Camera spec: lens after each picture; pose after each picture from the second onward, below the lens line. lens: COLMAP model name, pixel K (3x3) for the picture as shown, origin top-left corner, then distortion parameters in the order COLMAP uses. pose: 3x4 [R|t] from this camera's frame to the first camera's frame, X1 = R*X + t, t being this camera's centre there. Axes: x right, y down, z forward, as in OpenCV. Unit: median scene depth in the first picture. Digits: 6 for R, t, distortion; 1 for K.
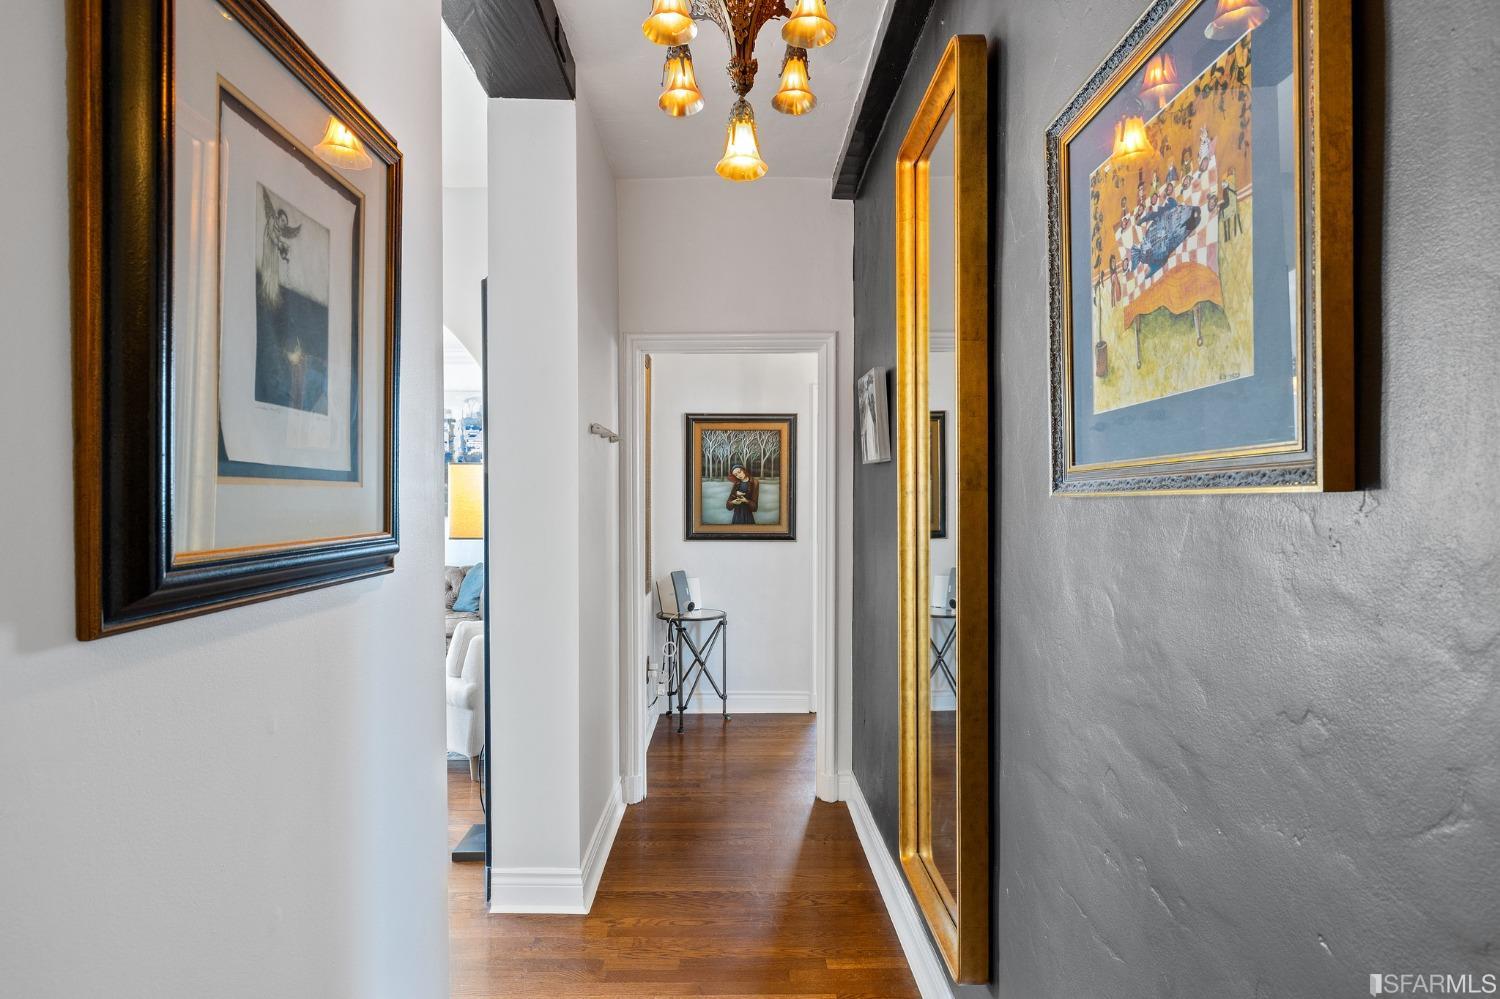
lens RADIAL K [[763.0, 0, 748.9], [0, 763.0, 509.7], [0, 0, 1]] dist [-0.001204, -0.000028]
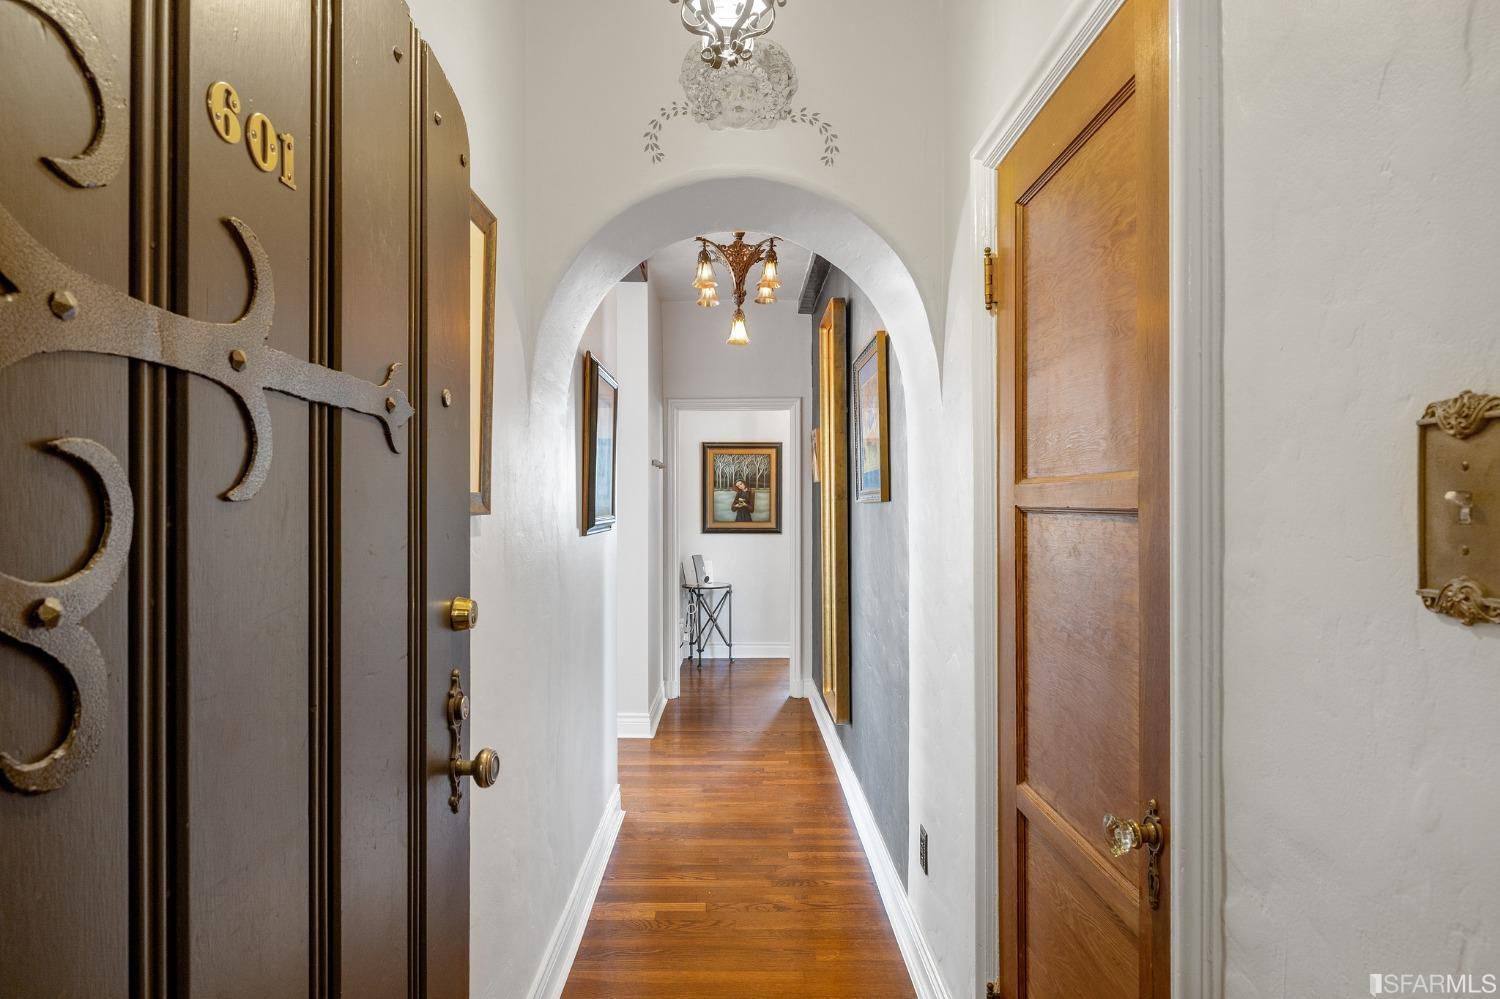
lens RADIAL K [[821.8, 0, 746.6], [0, 821.8, 510.0], [0, 0, 1]] dist [-0.005565, 0.004465]
pose [[0.999938, -0.000832, -0.011134, 0.016209], [0.000763, 0.999980, -0.006236, 0.007782], [0.011139, 0.006227, 0.999919, -0.541901]]
